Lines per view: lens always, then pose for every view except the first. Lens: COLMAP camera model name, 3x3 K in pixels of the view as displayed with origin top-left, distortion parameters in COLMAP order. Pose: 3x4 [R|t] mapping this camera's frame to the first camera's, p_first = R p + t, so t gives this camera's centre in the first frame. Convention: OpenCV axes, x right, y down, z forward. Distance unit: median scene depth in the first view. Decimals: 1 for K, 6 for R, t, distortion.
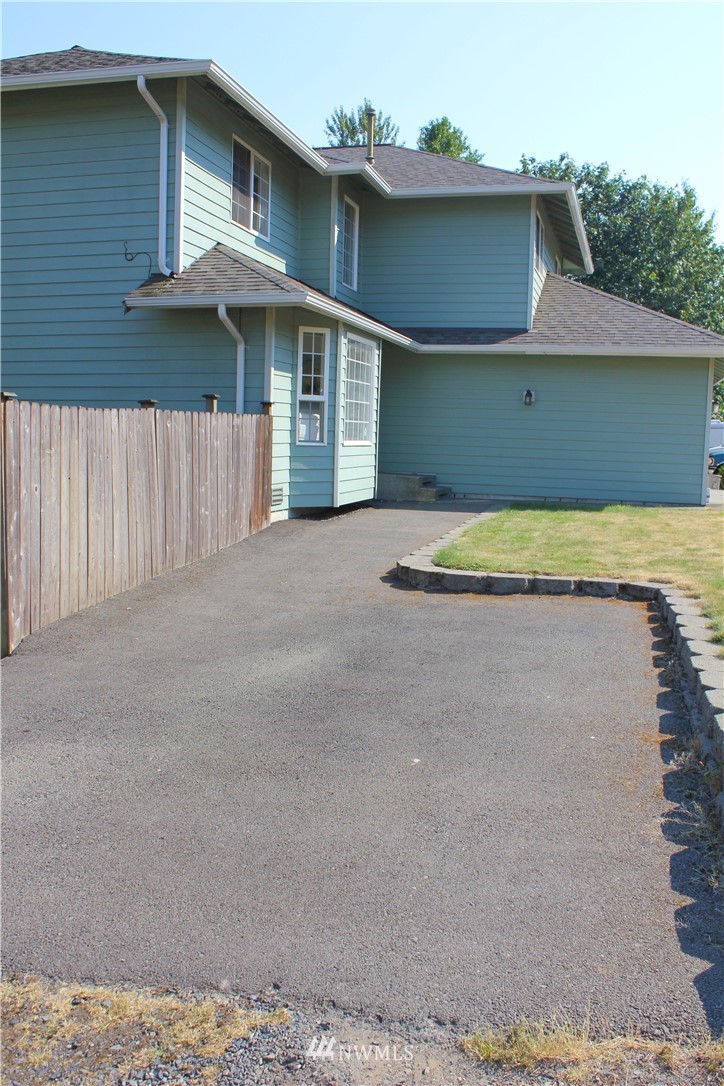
lens RADIAL K [[963.1, 0, 363.2], [0, 963.1, 514.8], [0, 0, 1]] dist [-0.113244, 0.016291]
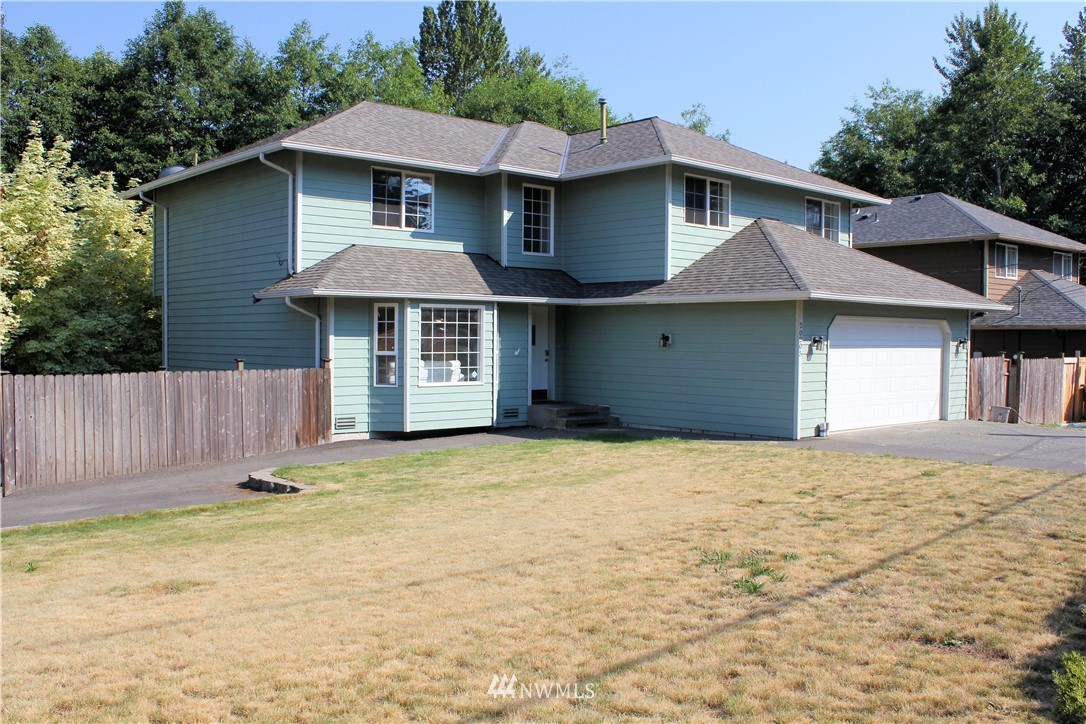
lens RADIAL K [[963.1, 0, 539.1], [0, 963.1, 360.7], [0, 0, 1]] dist [-0.113244, 0.016291]
pose [[0.844946, -0.008409, -0.534785, 0.894526], [-0.029665, 0.997600, -0.062556, -0.029948], [0.534028, 0.068721, 0.842669, -0.059066]]
